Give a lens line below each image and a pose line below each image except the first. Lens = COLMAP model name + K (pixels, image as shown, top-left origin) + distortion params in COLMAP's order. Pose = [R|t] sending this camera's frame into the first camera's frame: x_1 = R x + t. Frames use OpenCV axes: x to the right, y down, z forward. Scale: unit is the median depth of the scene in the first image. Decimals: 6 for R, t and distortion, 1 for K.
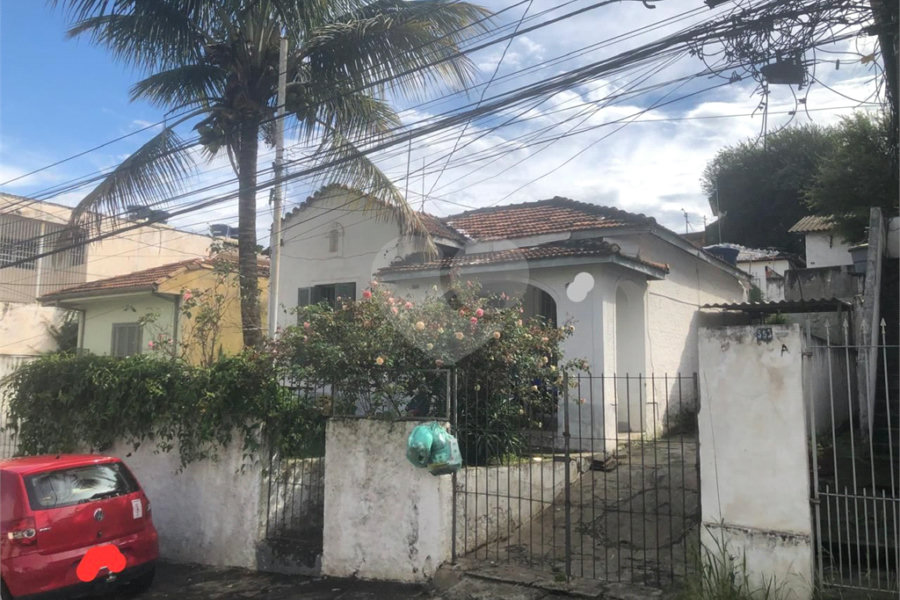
lens RADIAL K [[709.9, 0, 443.9], [0, 709.9, 275.3], [0, 0, 1]] dist [0.040376, -0.020751]
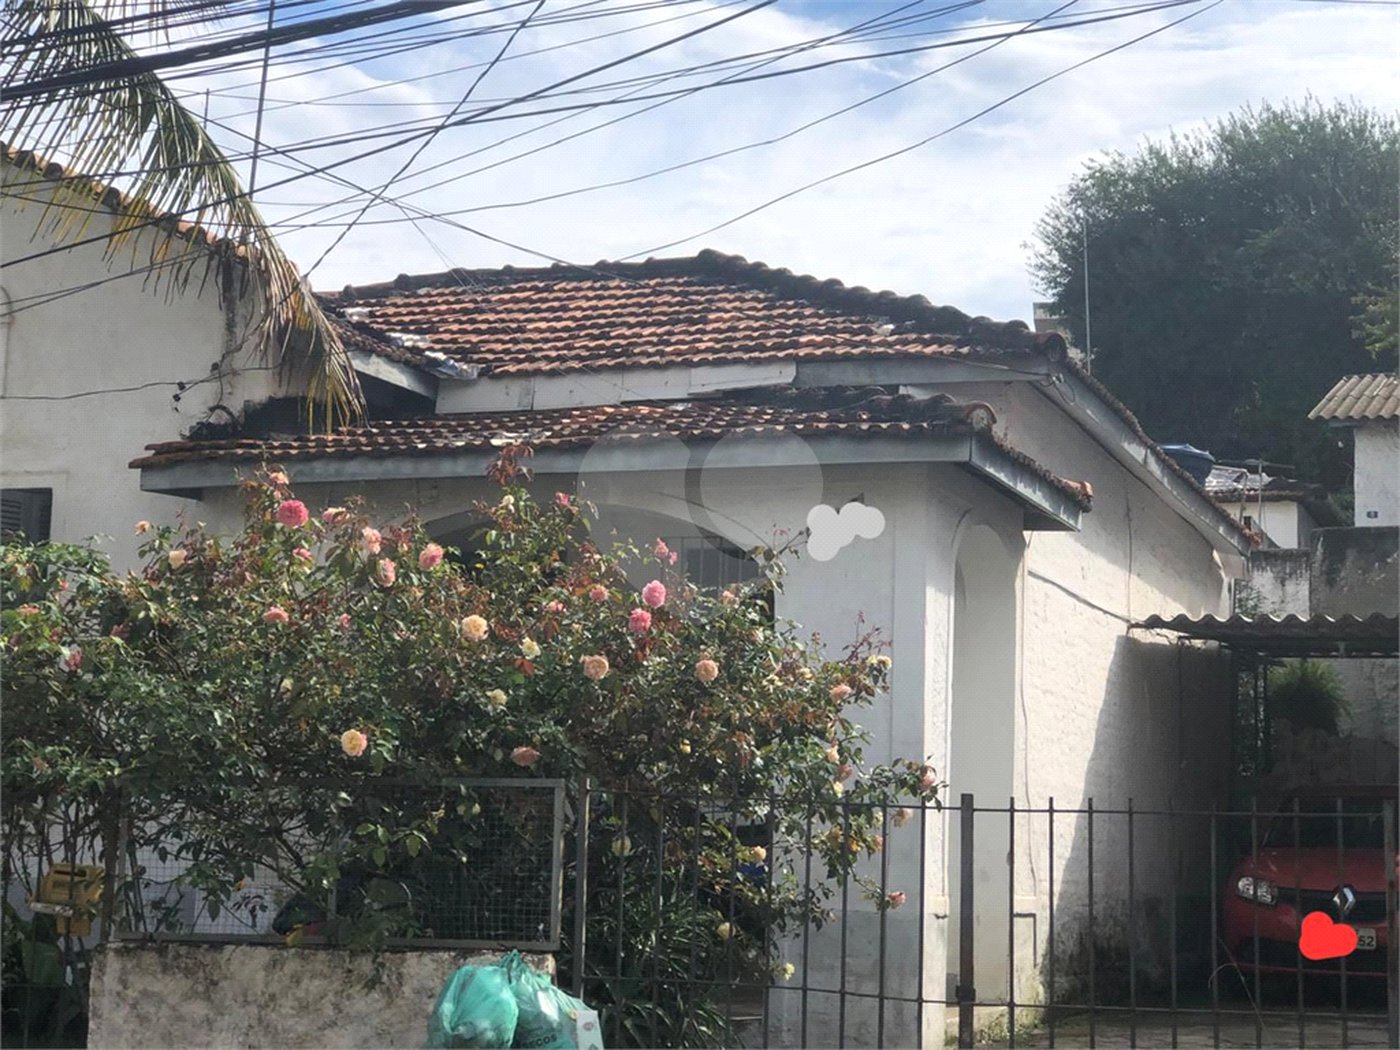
lens RADIAL K [[2315.2, 0, 705.6], [0, 2315.2, 529.7], [0, 0, 1]] dist [0.002461, 0.000000]
pose [[0.970197, 0.049905, 0.237124, -0.159517], [-0.051180, 0.998689, -0.000778, 0.024393], [-0.236852, -0.011381, 0.971479, 0.042734]]
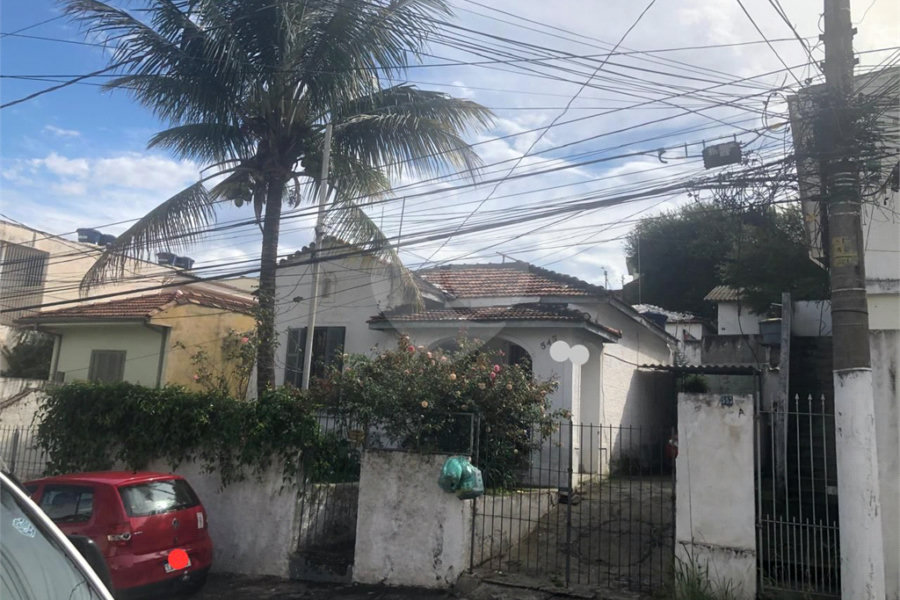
lens RADIAL K [[709.9, 0, 437.4], [0, 709.9, 274.8], [0, 0, 1]] dist [0.040376, -0.020751]
pose [[0.991597, 0.069448, 0.109144, -0.195150], [-0.063588, 0.996388, -0.056288, -0.032912], [-0.112659, 0.048874, 0.992431, -0.222606]]
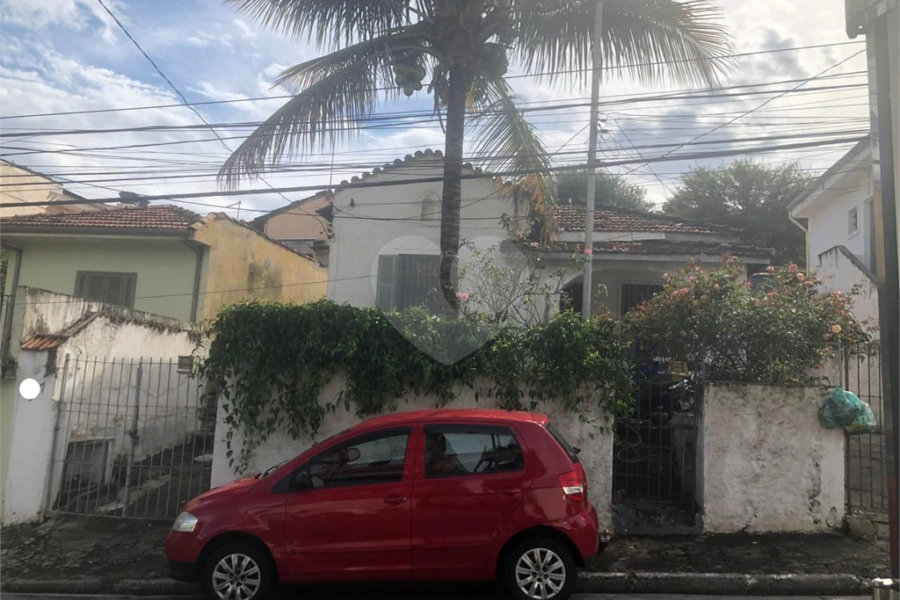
lens RADIAL K [[709.9, 0, 455.1], [0, 709.9, 281.2], [0, 0, 1]] dist [0.040376, -0.020751]
pose [[0.896763, 0.103147, 0.430321, -0.974670], [-0.105115, 0.994273, -0.019273, 0.114882], [-0.429845, -0.027950, 0.902470, 0.228519]]
